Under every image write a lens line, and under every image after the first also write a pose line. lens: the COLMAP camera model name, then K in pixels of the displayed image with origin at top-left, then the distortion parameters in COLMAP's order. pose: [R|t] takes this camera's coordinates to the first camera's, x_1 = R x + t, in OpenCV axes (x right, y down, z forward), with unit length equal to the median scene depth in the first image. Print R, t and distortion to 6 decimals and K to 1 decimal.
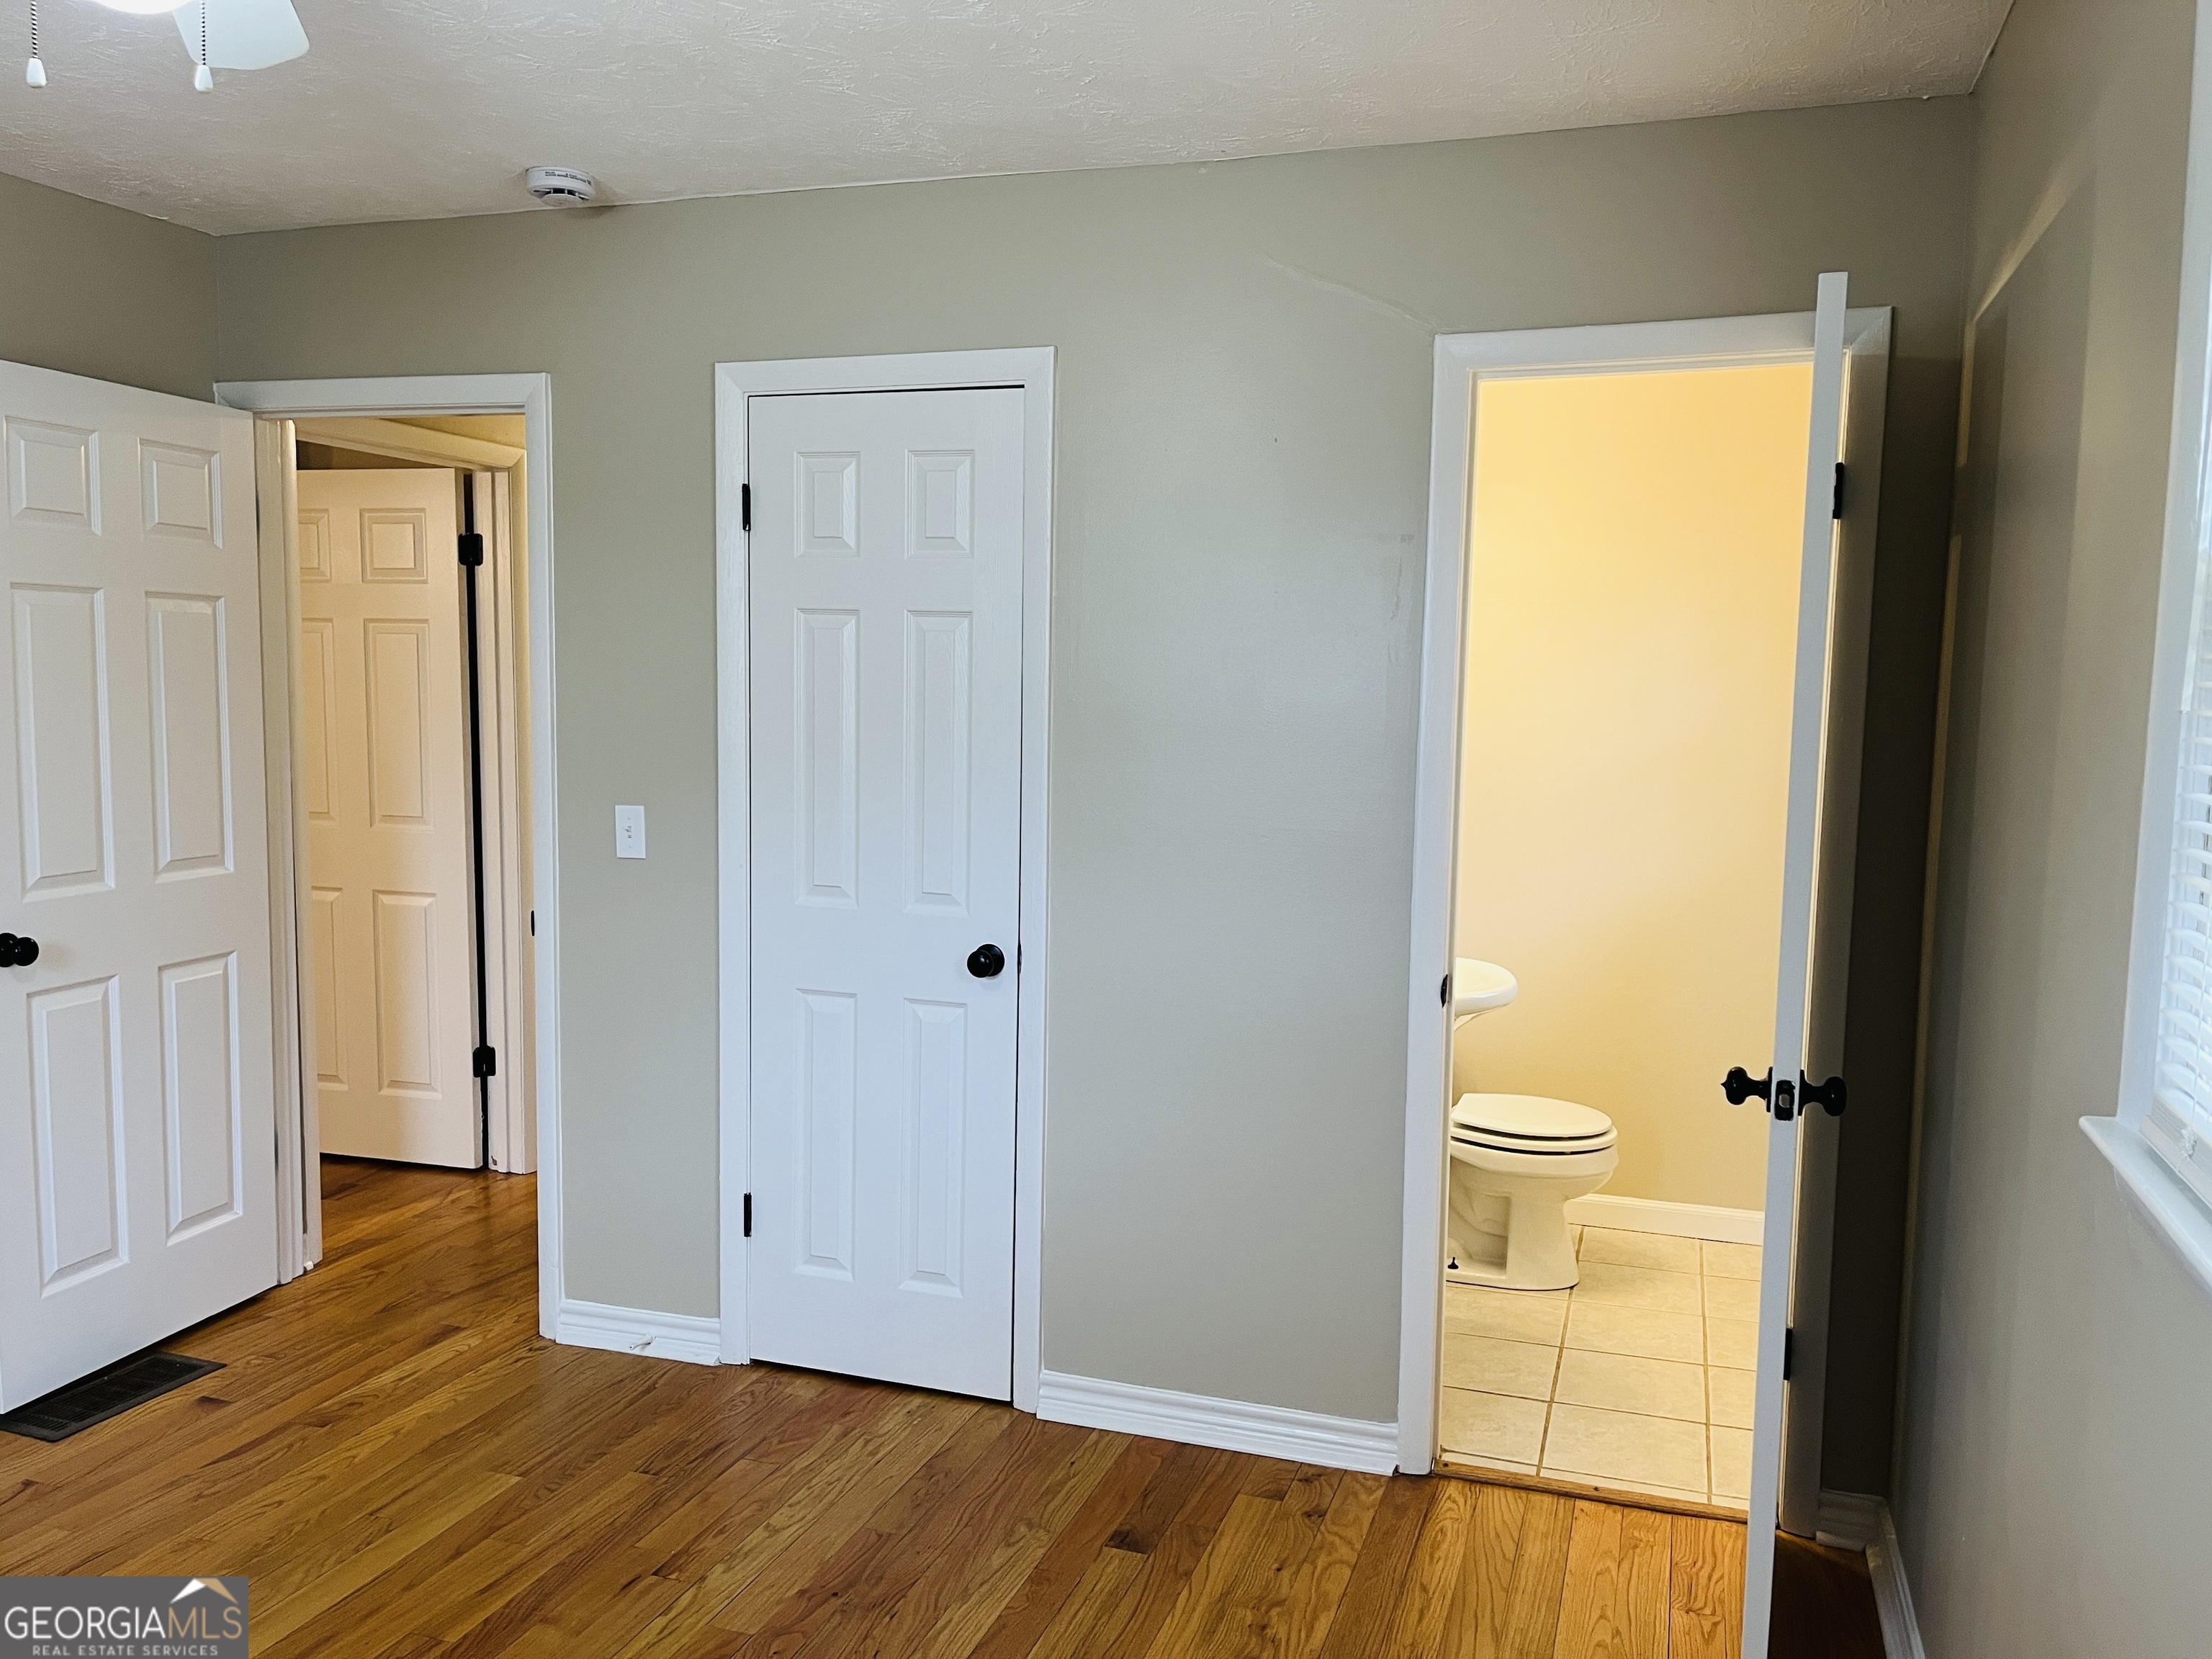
lens RADIAL K [[1699.7, 0, 1106.0], [0, 1699.7, 829.5], [0, 0, 1]] dist [0.046645, 0.000845]
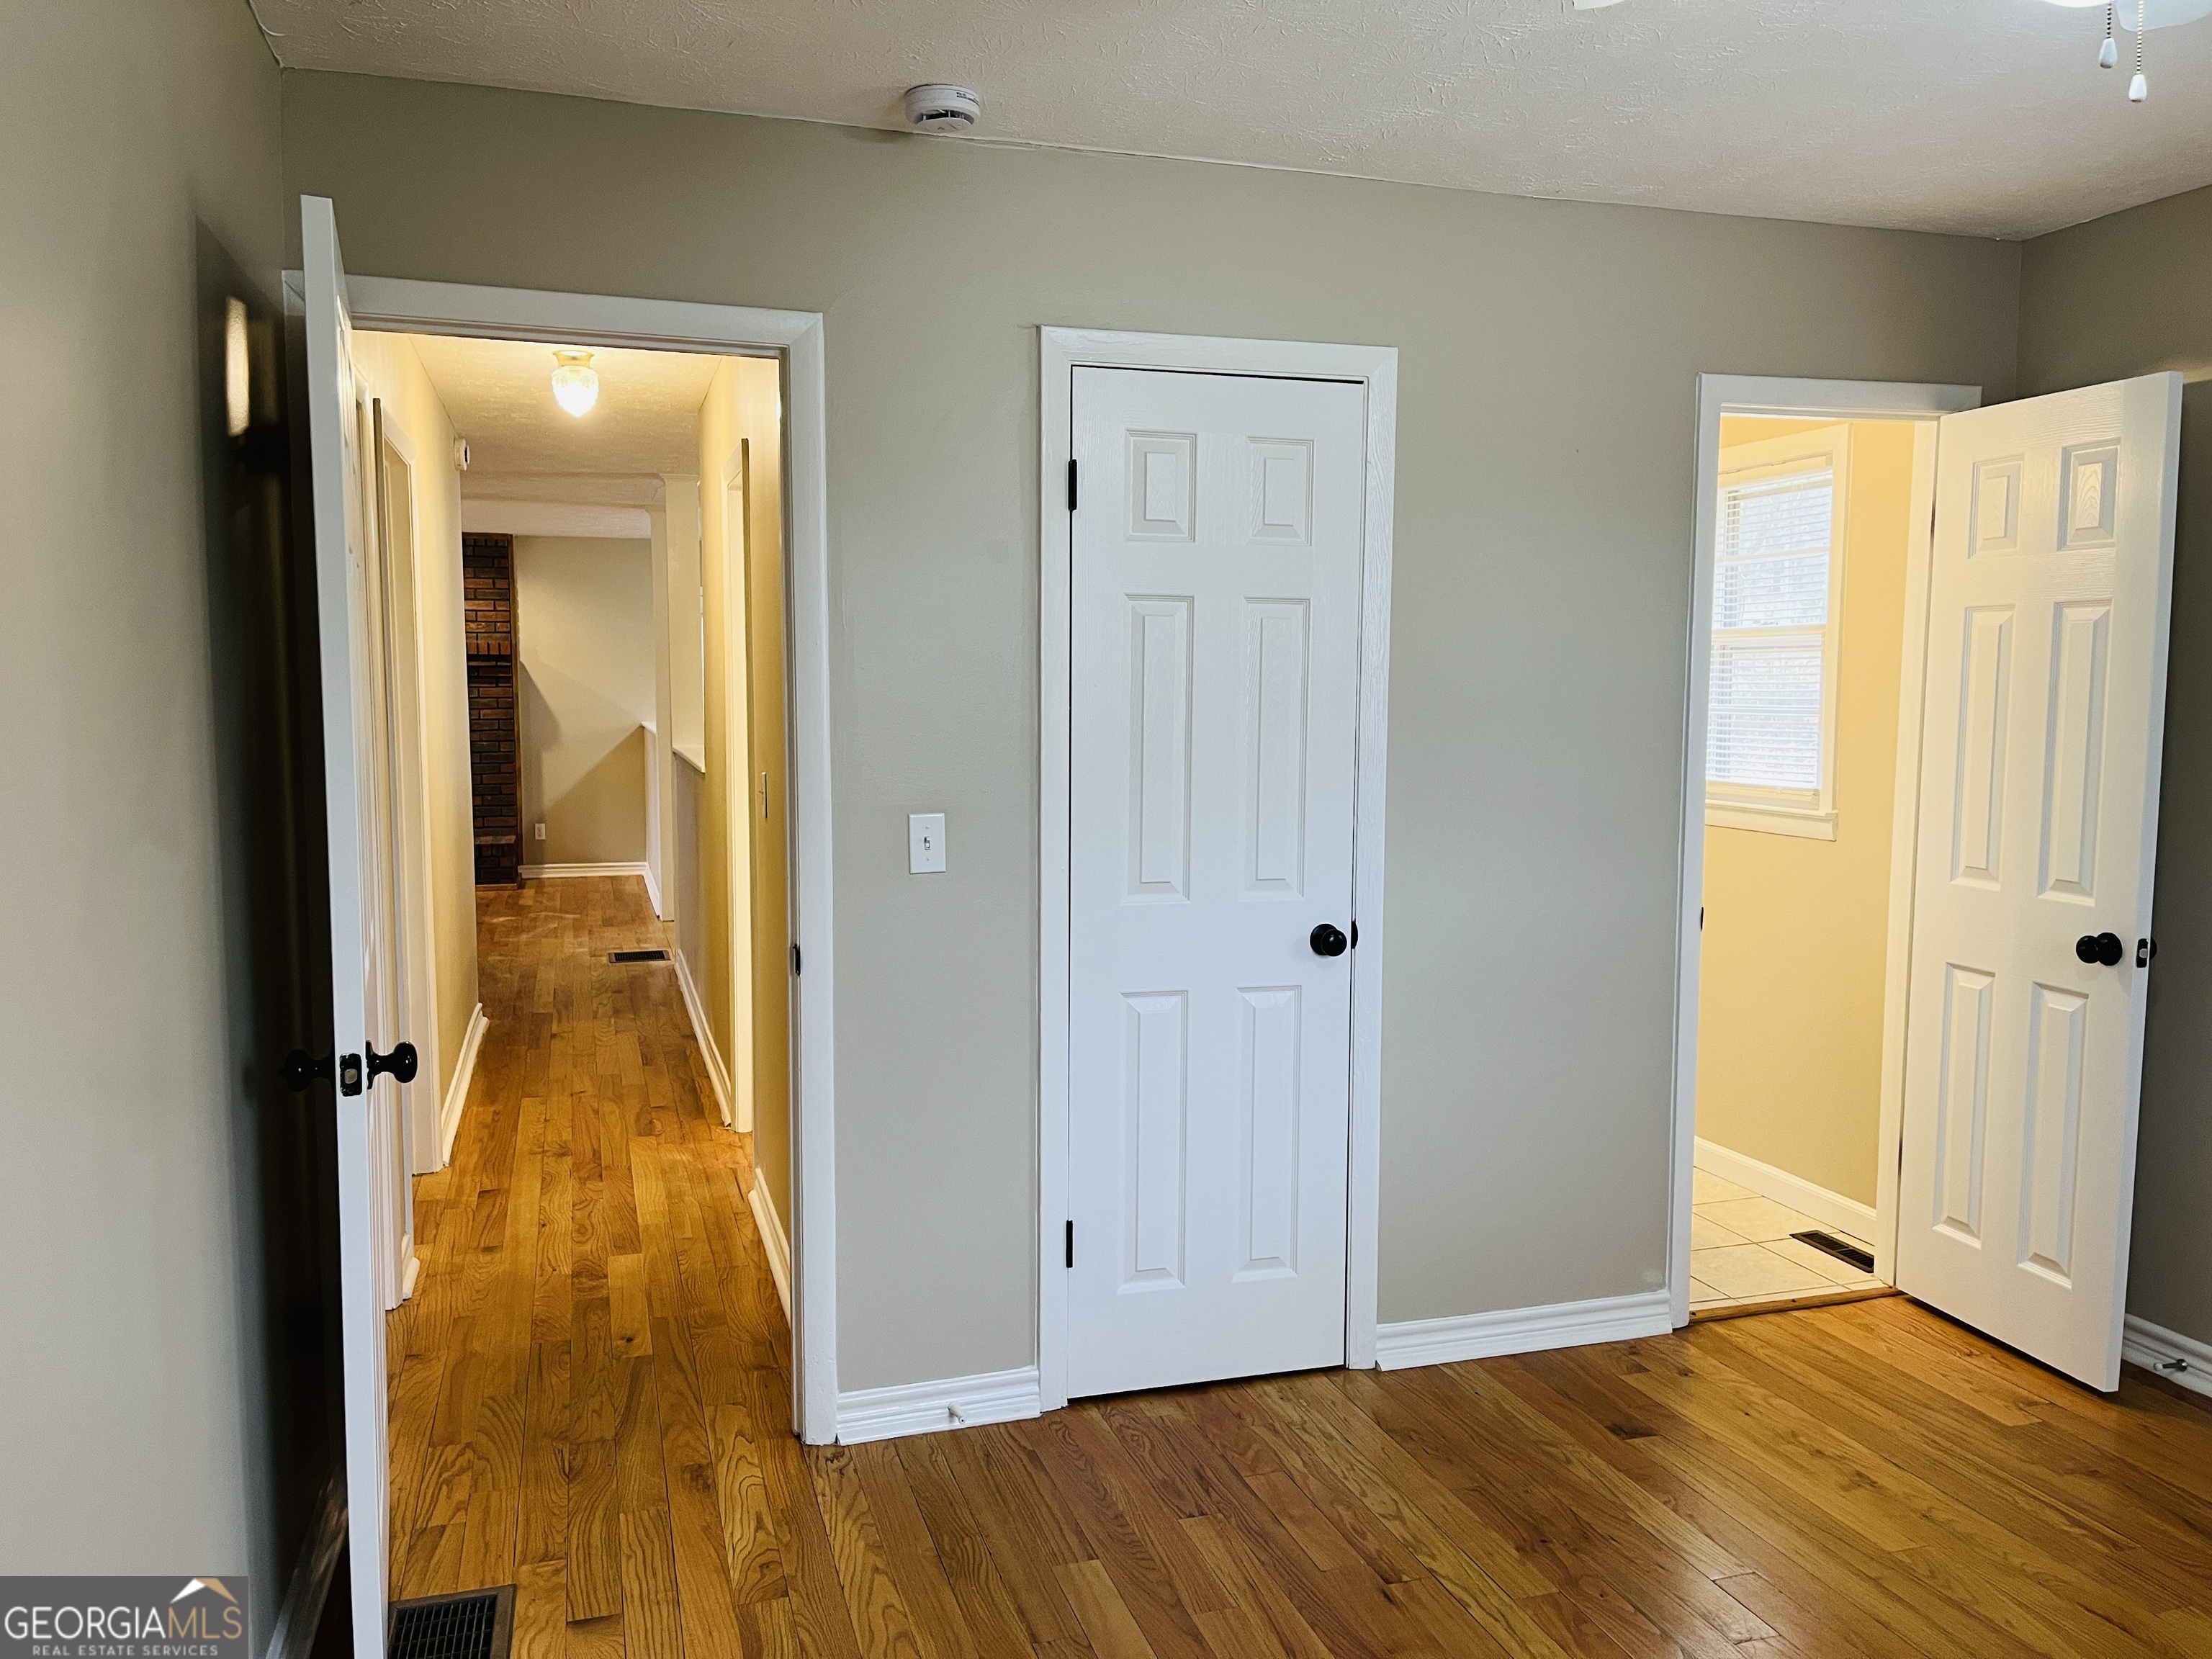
lens RADIAL K [[1693.5, 0, 1106.0], [0, 1693.5, 829.5], [0, 0, 1]] dist [0.064847, -0.065747]
pose [[0.806155, -0.064780, 0.588147, -0.767770], [0.065079, 0.997666, 0.020683, -0.018963], [-0.588114, 0.021602, 0.808489, 0.247625]]
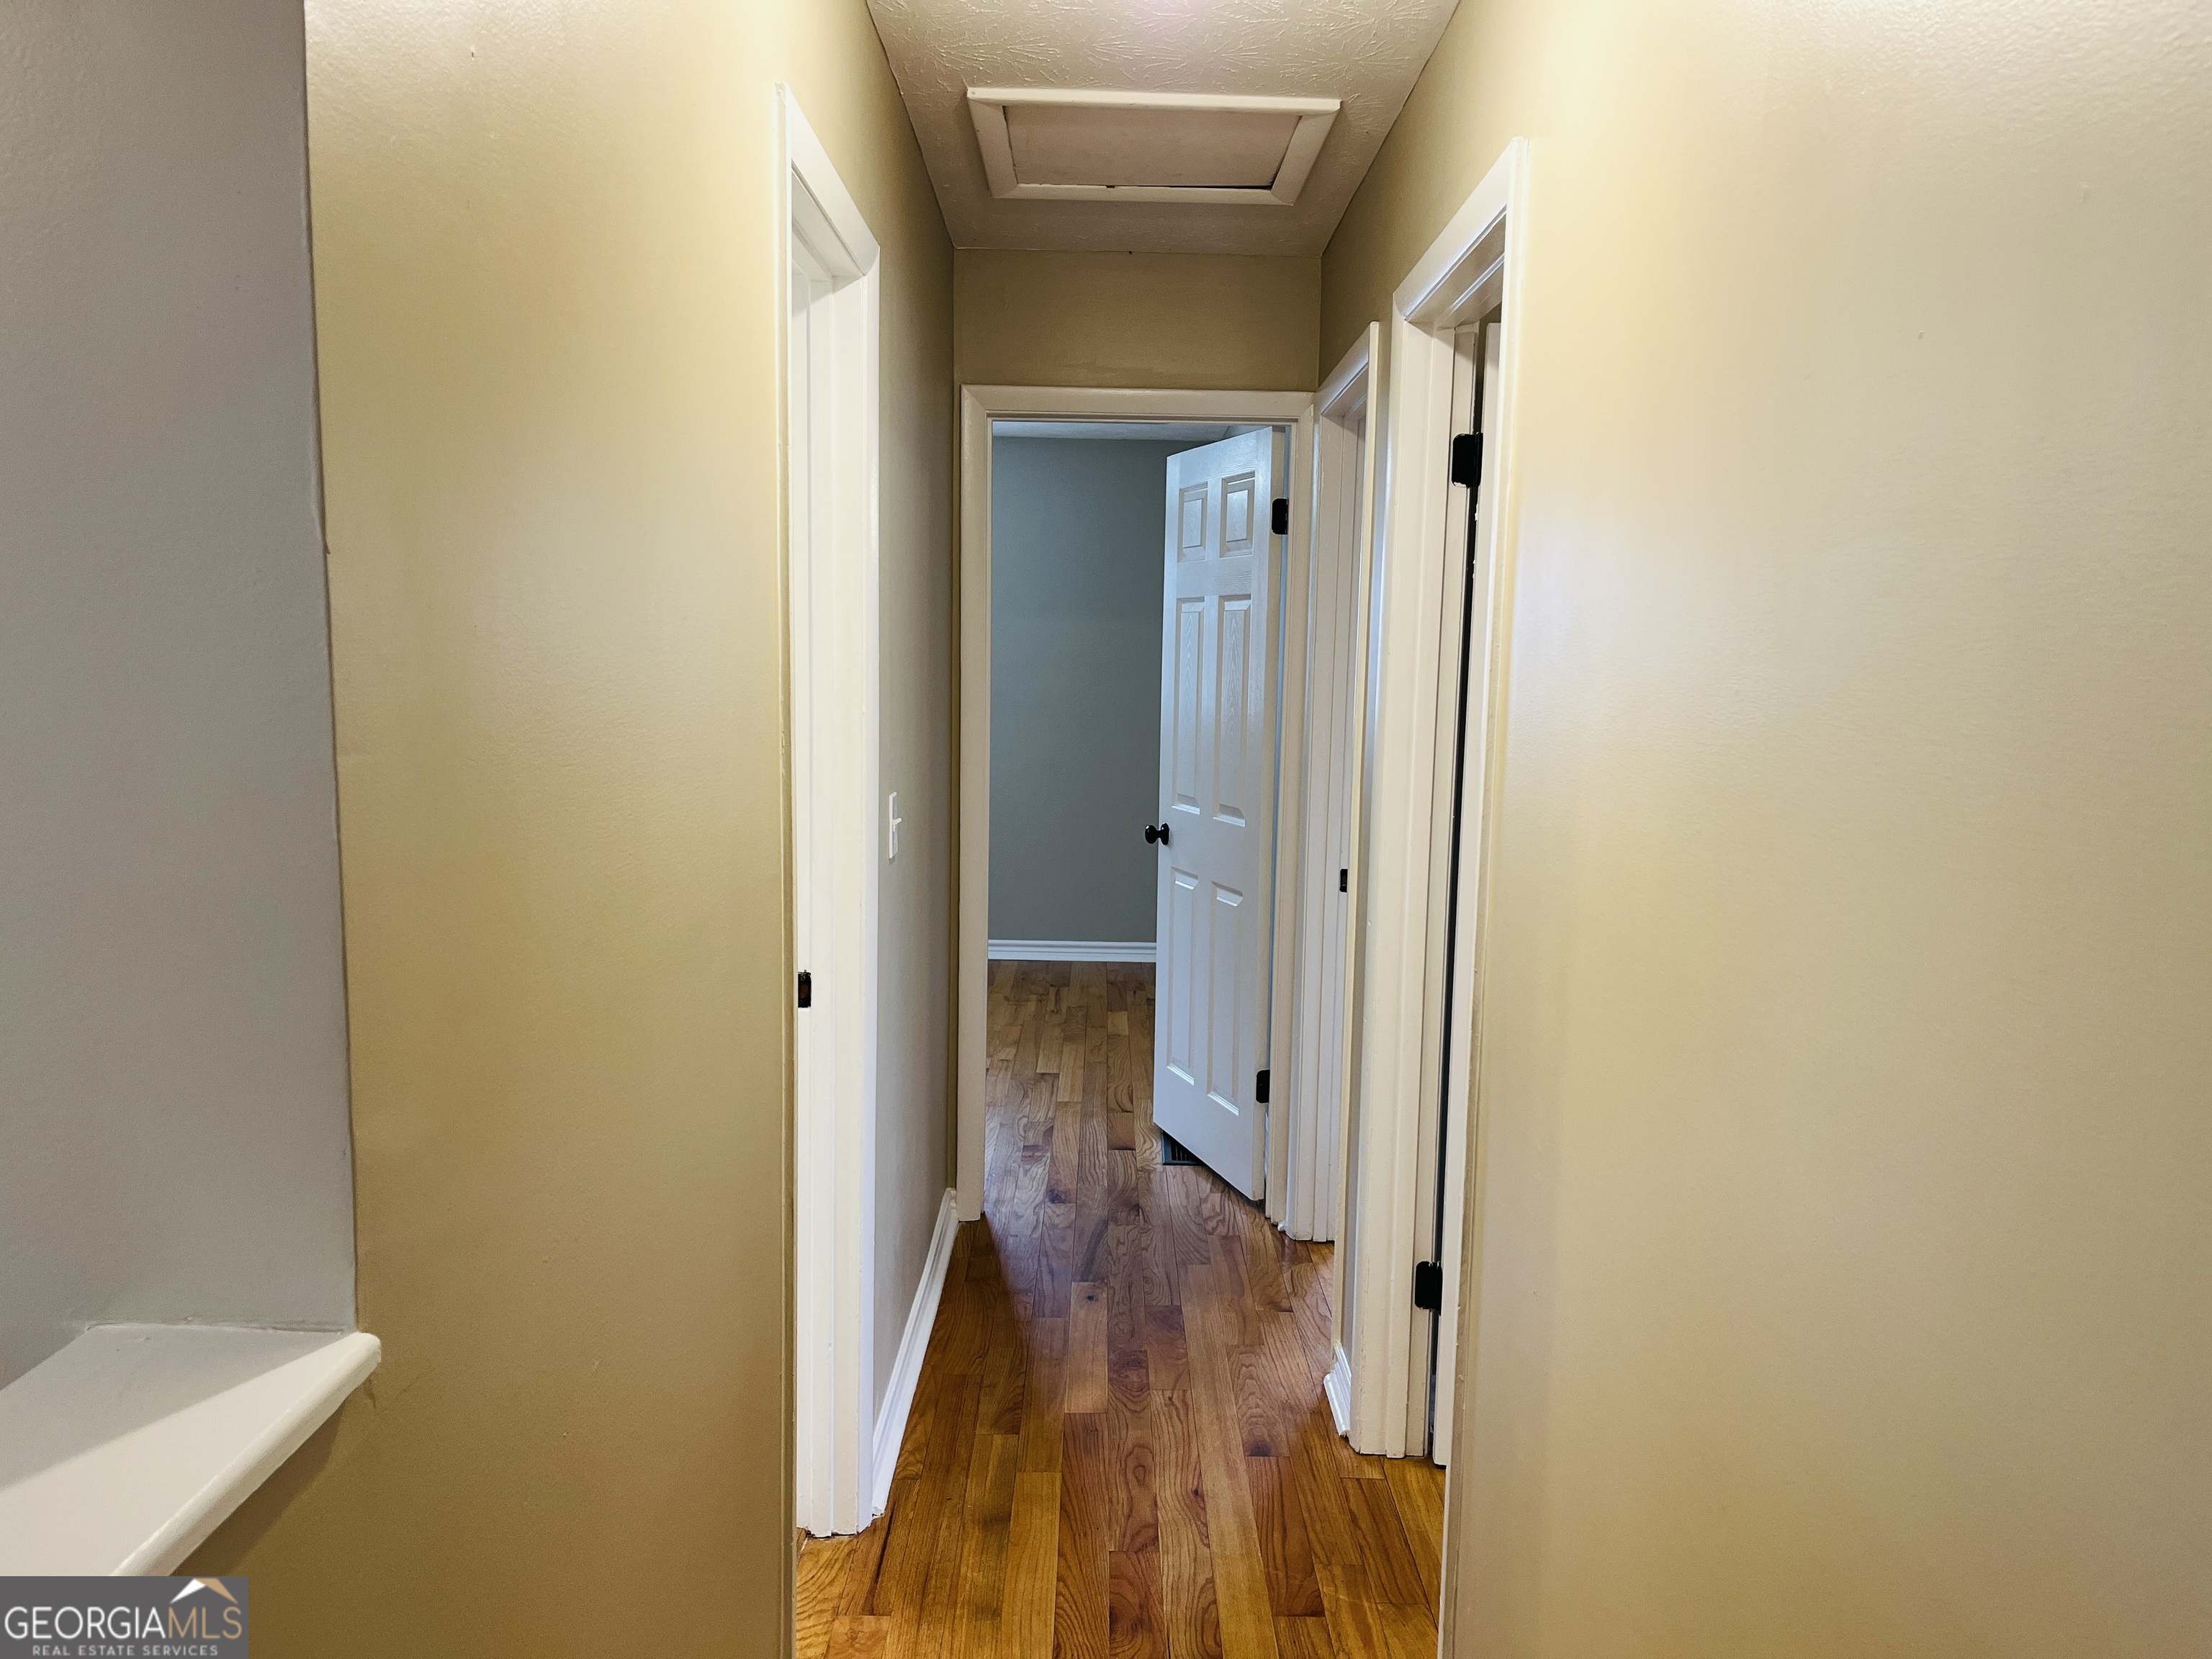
lens RADIAL K [[1693.5, 0, 1106.0], [0, 1693.5, 829.5], [0, 0, 1]] dist [0.064847, -0.065747]
pose [[-0.944638, -0.003492, -0.328095, -0.032518], [-0.069522, 0.979370, 0.189742, -0.206952], [0.320664, 0.202047, -0.925393, 2.295989]]
